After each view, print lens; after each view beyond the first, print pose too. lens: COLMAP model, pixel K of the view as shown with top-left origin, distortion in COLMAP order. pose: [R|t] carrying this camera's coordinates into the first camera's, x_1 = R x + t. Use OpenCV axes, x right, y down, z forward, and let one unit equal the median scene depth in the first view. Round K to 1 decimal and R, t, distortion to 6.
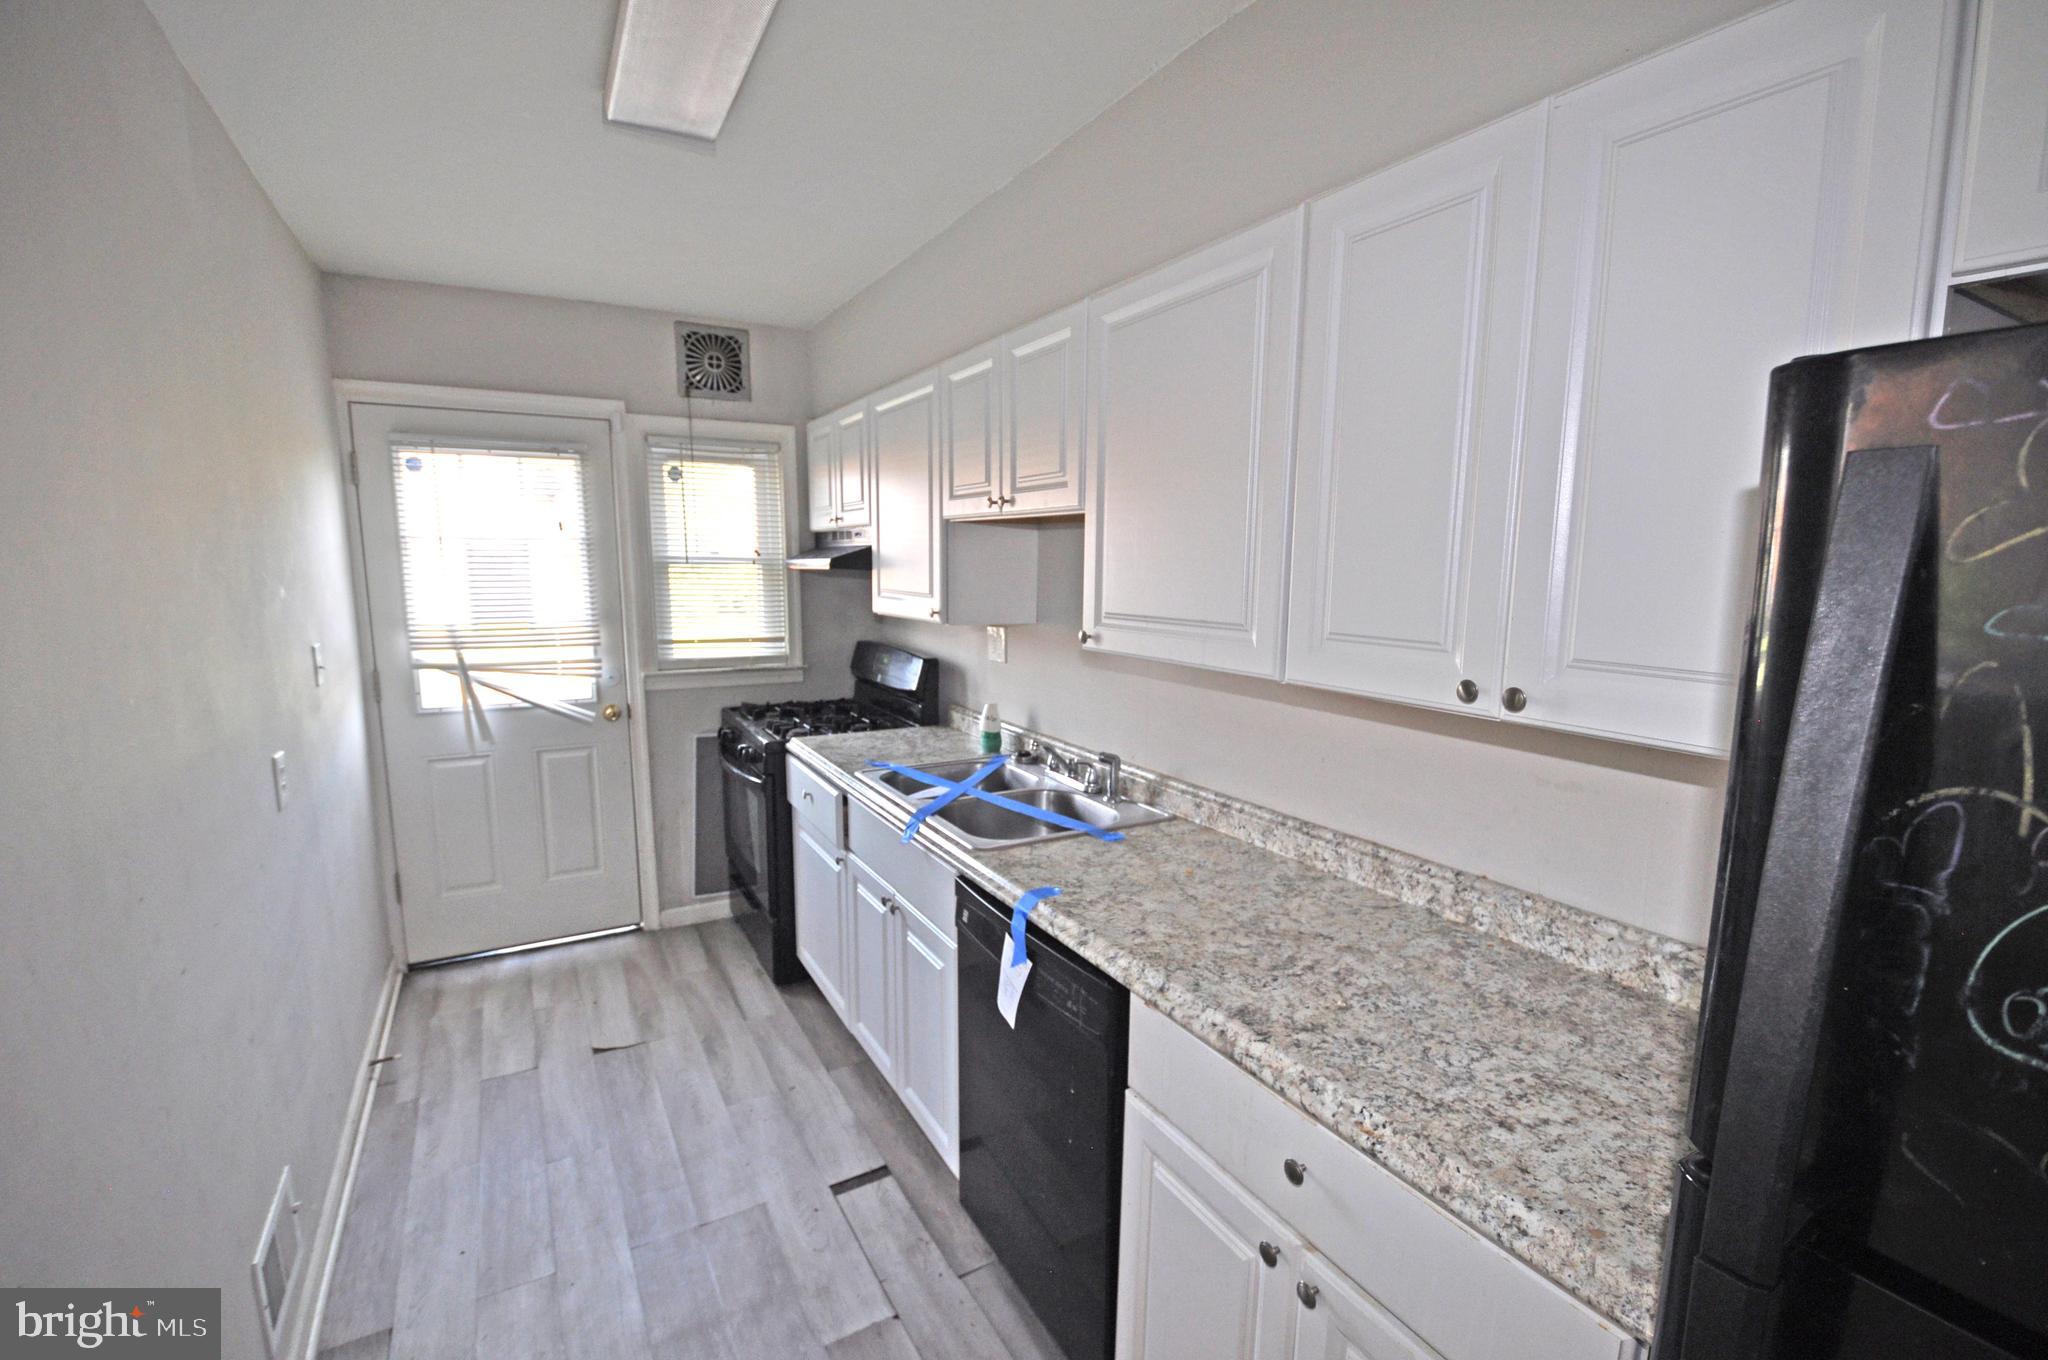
lens RADIAL K [[900.7, 0, 1024.4], [0, 900.7, 685.0], [0, 0, 1]] dist [-0.002229, -0.013636]
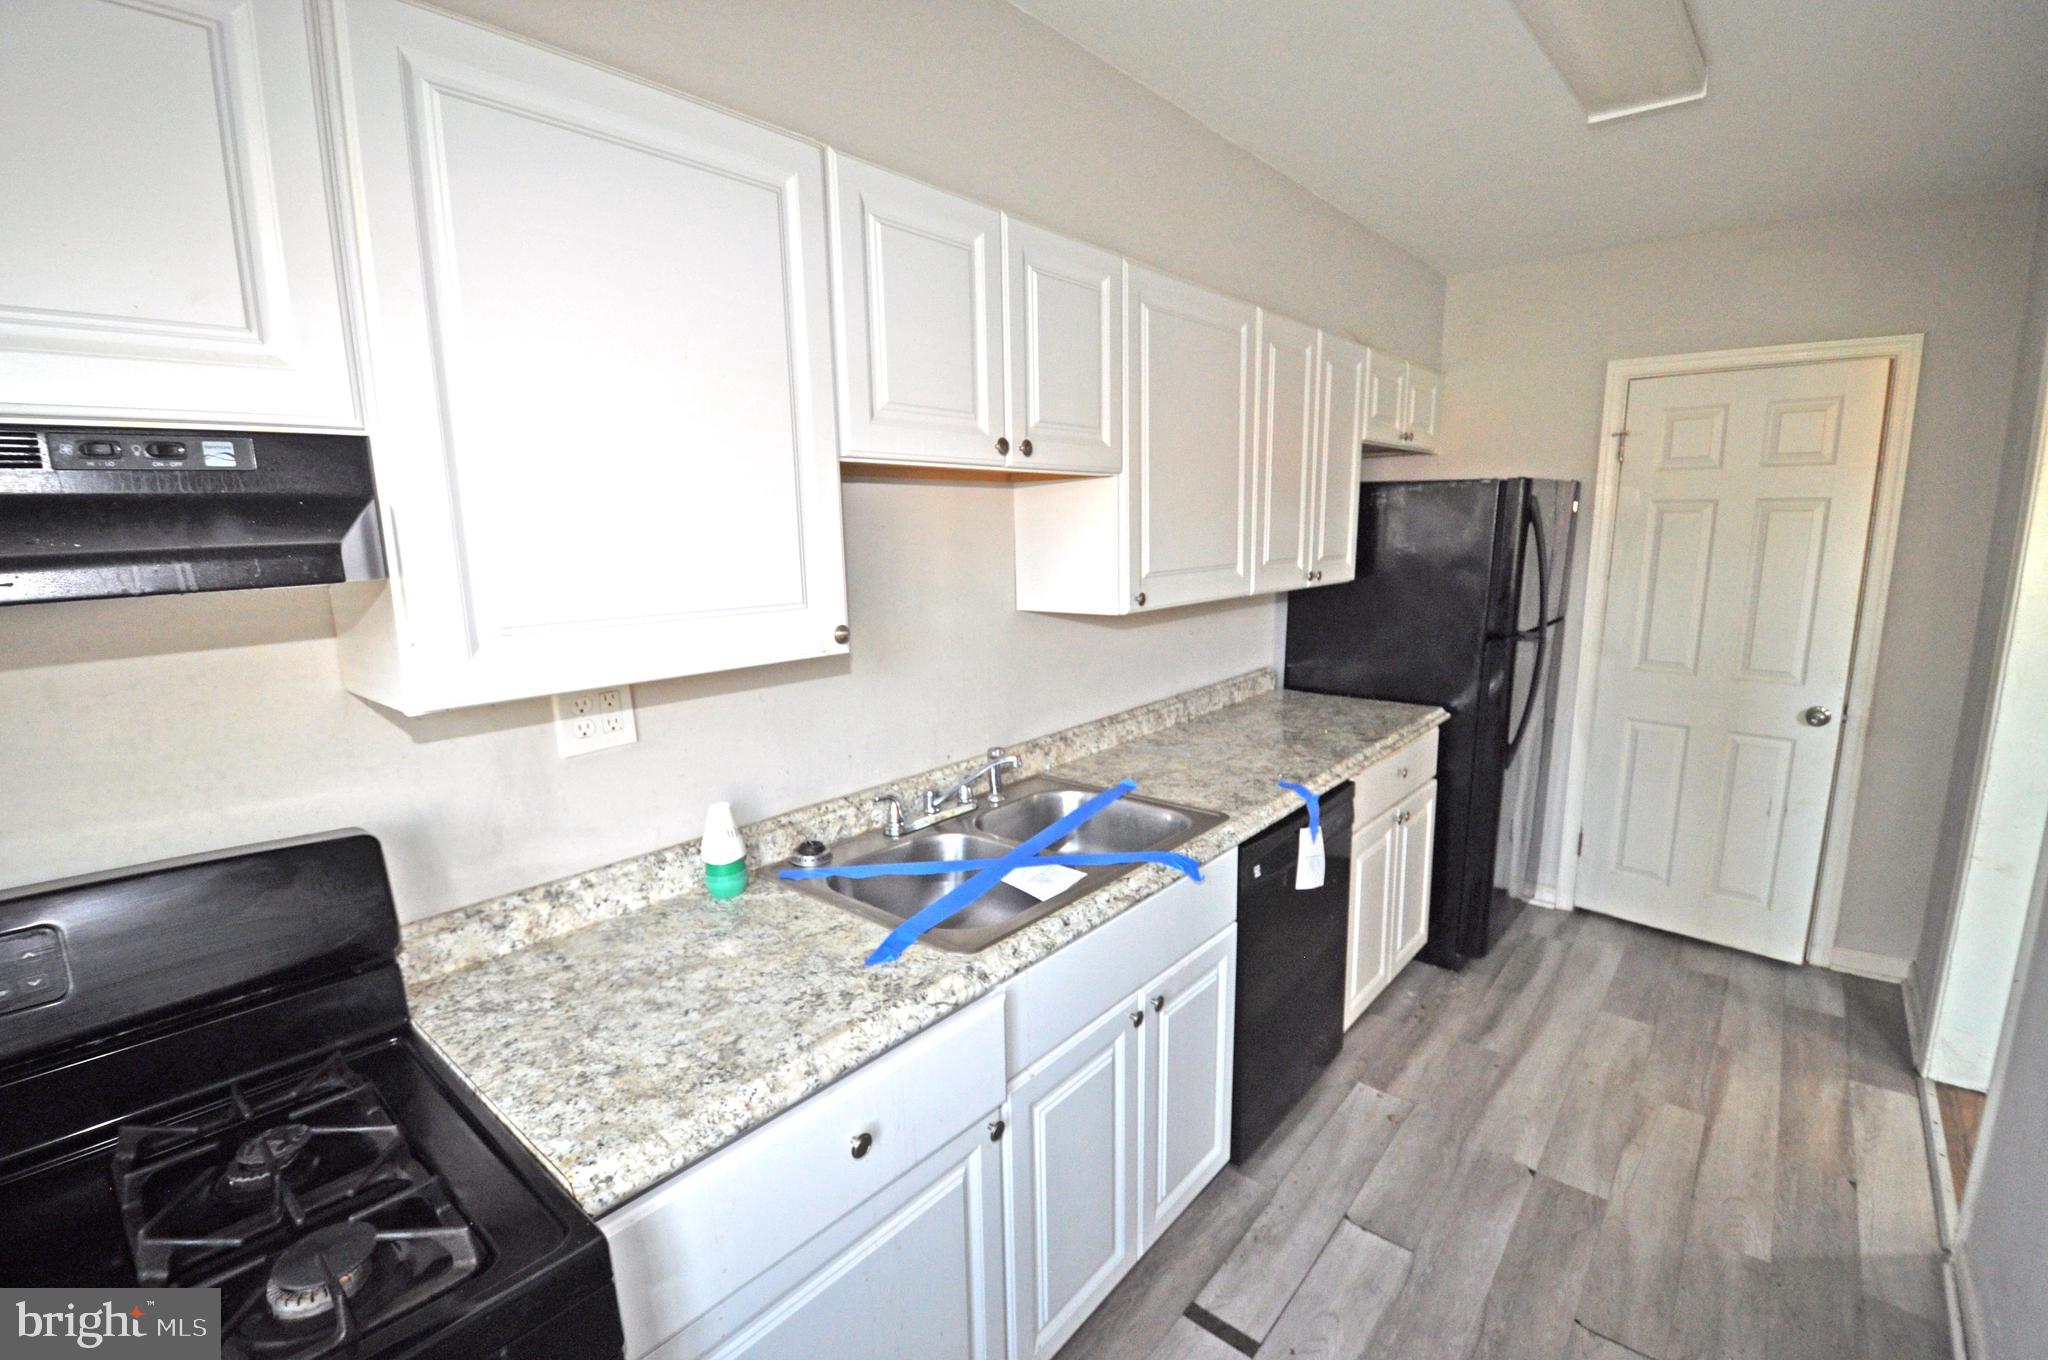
lens RADIAL K [[900.7, 0, 1025.0], [0, 900.7, 694.4], [0, 0, 1]] dist [-0.002229, -0.013636]
pose [[-0.344701, -0.167134, 0.923714, -0.823496], [0.140468, 0.963759, 0.226798, -0.189094], [-0.928143, 0.207929, -0.308732, 1.421188]]
